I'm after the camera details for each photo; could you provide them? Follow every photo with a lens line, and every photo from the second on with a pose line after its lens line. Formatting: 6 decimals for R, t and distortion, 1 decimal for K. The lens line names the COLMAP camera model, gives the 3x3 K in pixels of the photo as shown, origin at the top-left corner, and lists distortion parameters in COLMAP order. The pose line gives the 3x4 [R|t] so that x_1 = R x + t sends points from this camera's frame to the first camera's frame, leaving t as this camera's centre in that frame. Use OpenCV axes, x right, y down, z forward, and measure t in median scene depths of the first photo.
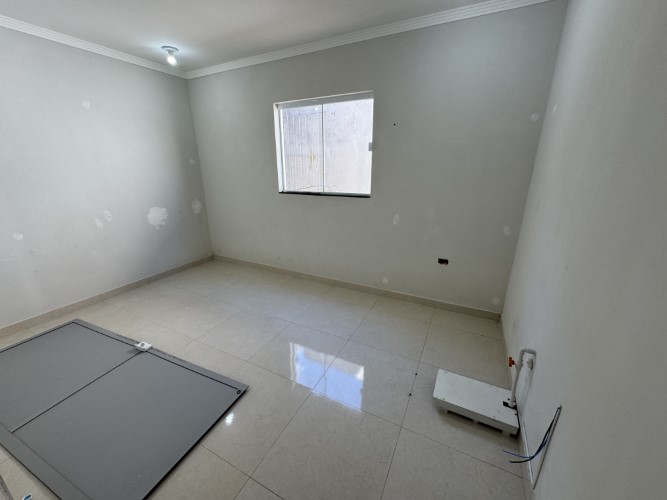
lens RADIAL K [[267.4, 0, 333.5], [0, 267.4, 250.0], [0, 0, 1]] dist [-0.001144, 0.000149]
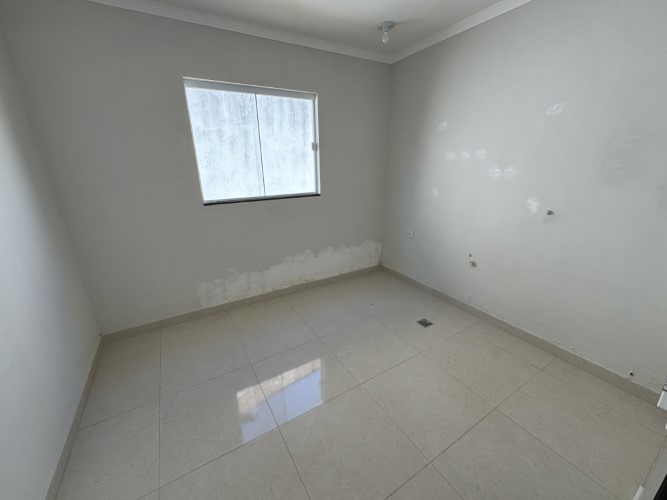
lens RADIAL K [[267.4, 0, 333.5], [0, 267.4, 250.0], [0, 0, 1]] dist [-0.001144, 0.000149]
pose [[0.537046, -0.267655, 0.799964, -0.679356], [0.267825, 0.953362, 0.139178, -0.112660], [-0.799907, 0.139506, 0.583684, 0.347121]]
